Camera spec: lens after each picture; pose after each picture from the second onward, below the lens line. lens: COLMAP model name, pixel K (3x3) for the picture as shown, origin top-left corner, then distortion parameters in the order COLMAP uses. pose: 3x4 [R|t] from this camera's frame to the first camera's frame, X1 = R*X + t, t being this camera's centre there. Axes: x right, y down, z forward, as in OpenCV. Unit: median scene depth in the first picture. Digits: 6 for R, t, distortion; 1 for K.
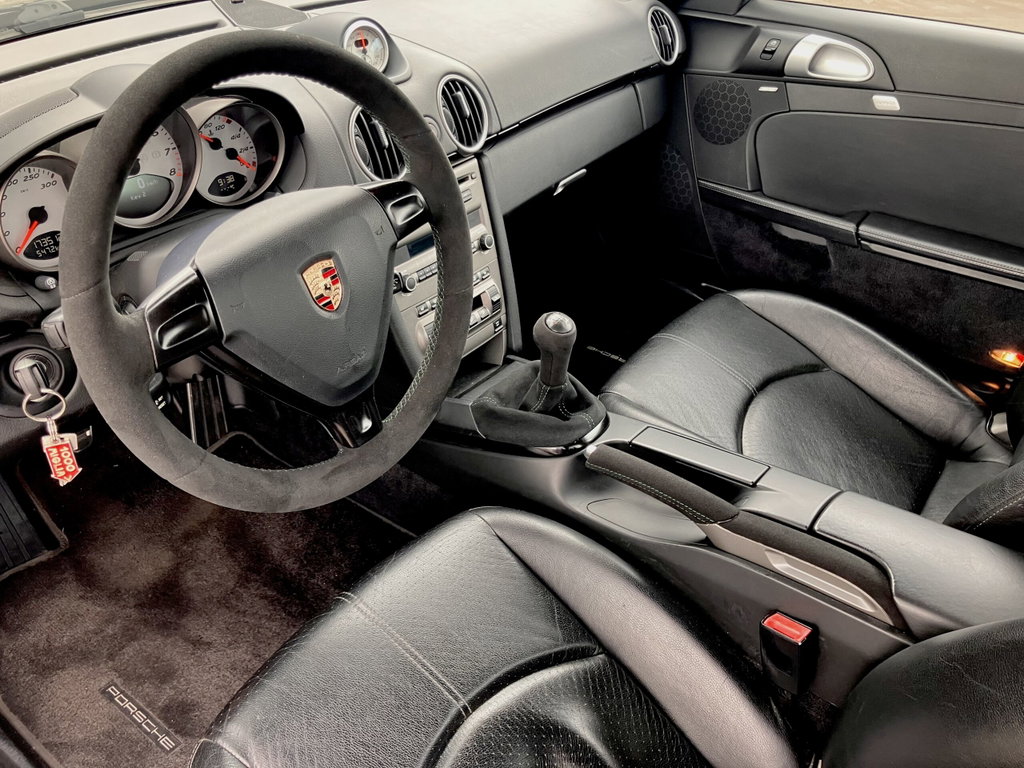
lens RADIAL K [[823.5, 0, 488.1], [0, 823.5, 381.3], [0, 0, 1]] dist [0.014511, -0.004533]
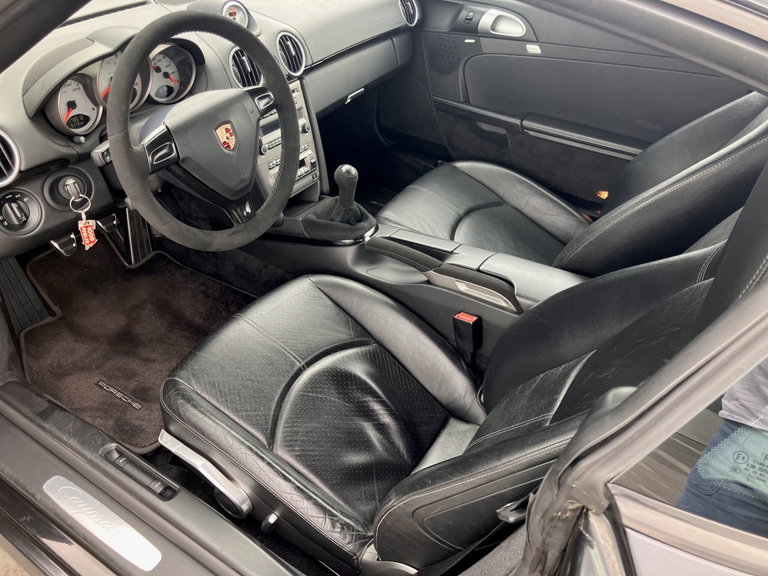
lens RADIAL K [[625.3, 0, 367.2], [0, 625.3, 281.1], [0, 0, 1]] dist [0.013602, -0.001078]
pose [[0.995762, -0.031279, 0.086490, 0.001415], [0.029212, 0.999259, 0.025059, 0.136455], [-0.087210, -0.022426, 0.995938, -0.373702]]
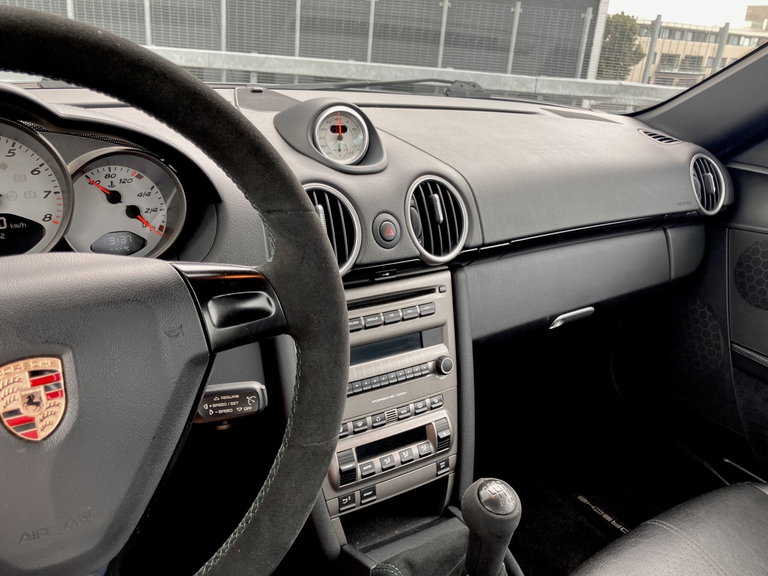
lens RADIAL K [[631.1, 0, 384.0], [0, 631.1, 288.0], [0, 0, 1]] dist [0.098877, -0.144184]
pose [[0.949682, 0.168167, -0.264241, 0.105682], [-0.228357, 0.949165, -0.216652, -0.096837], [0.214375, 0.266092, 0.939808, 0.378040]]
